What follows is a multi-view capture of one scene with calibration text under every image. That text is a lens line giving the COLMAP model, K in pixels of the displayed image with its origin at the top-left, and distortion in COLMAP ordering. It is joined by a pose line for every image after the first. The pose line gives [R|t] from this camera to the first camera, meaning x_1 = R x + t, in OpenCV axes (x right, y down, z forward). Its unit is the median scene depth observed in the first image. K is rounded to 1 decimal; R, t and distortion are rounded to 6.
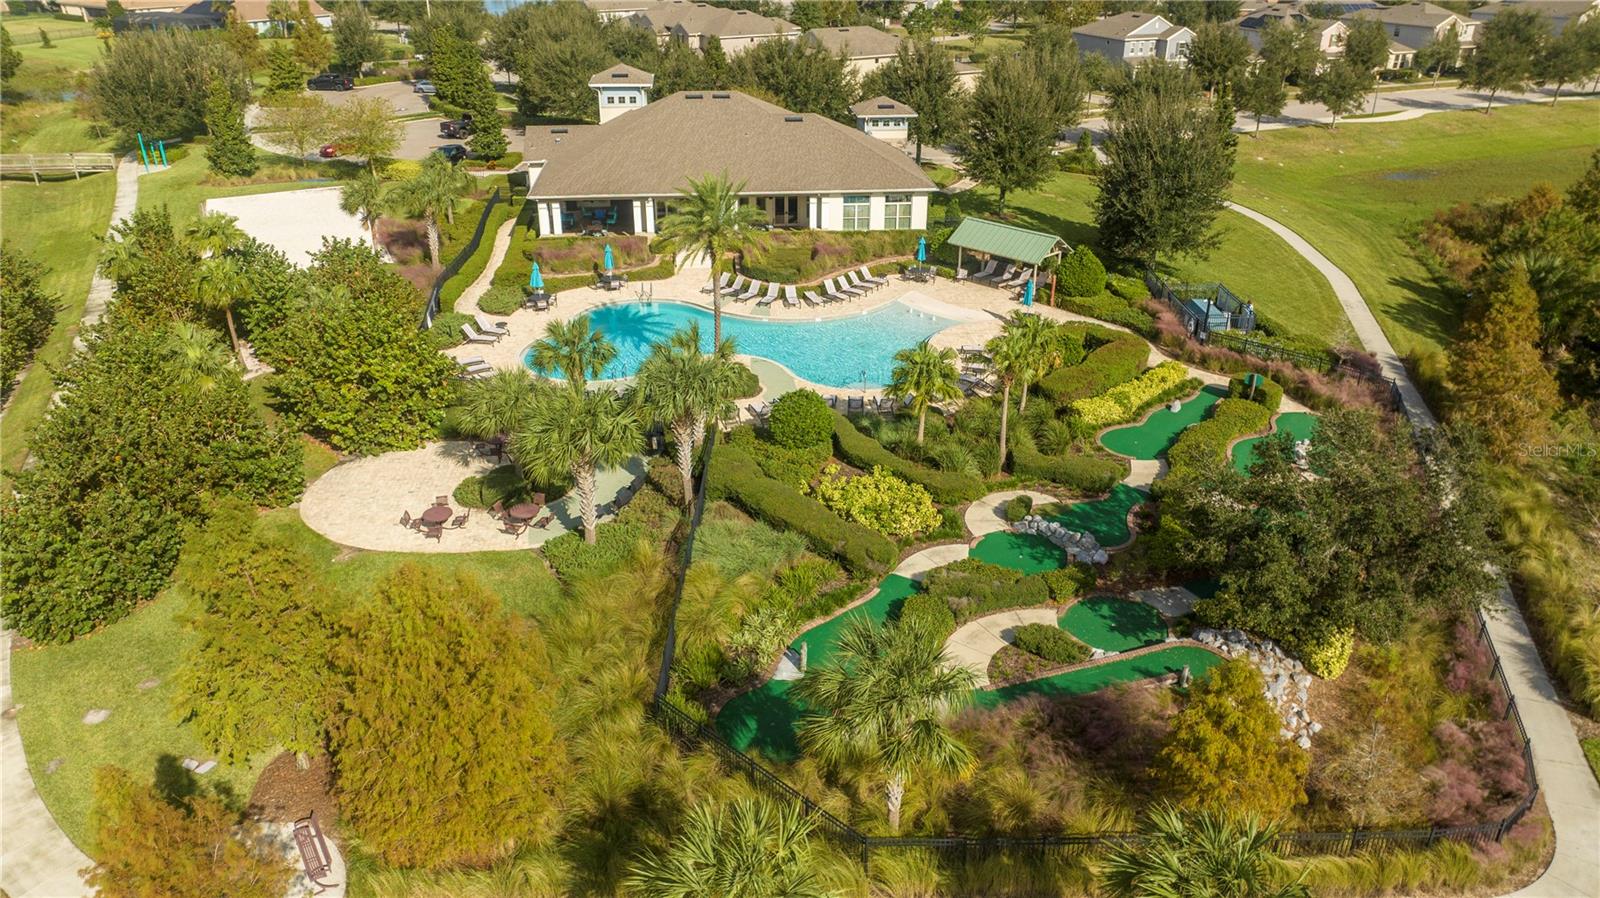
lens RADIAL K [[1122.0, 0, 800.0], [0, 1122.0, 449.0], [0, 0, 1]] dist [-0.002482, -0.031102]
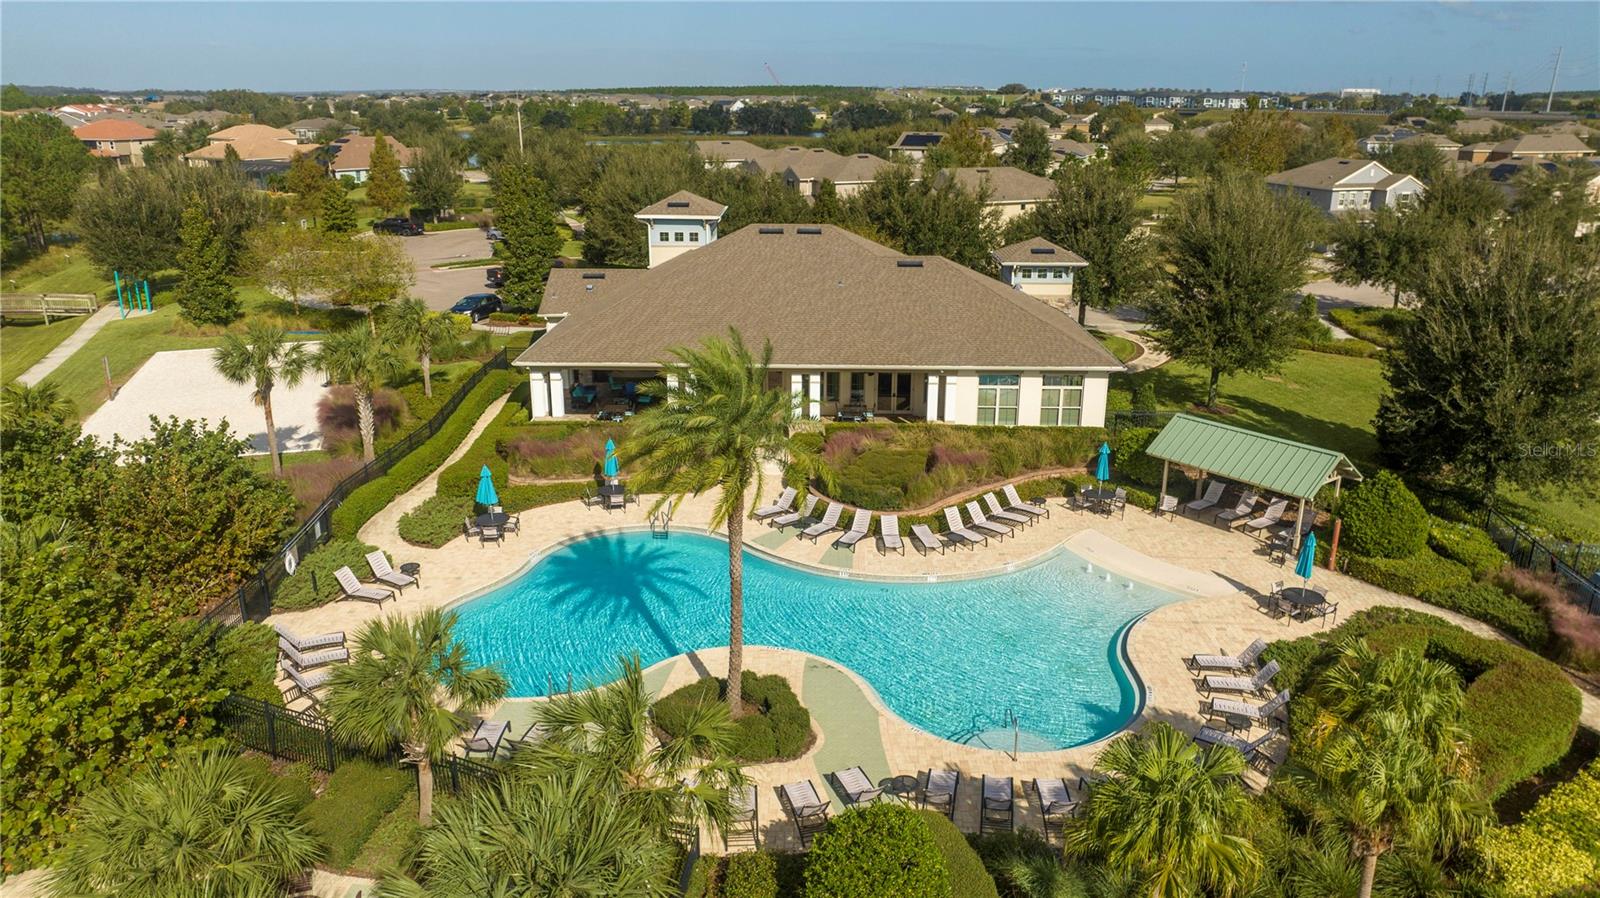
lens RADIAL K [[1122.0, 0, 800.0], [0, 1122.0, 449.0], [0, 0, 1]] dist [-0.002482, -0.031102]
pose [[0.992970, 0.036246, -0.112684, 0.009904], [-0.052026, 0.988724, -0.140422, -0.083880], [0.106323, 0.145297, 0.983658, 0.345105]]
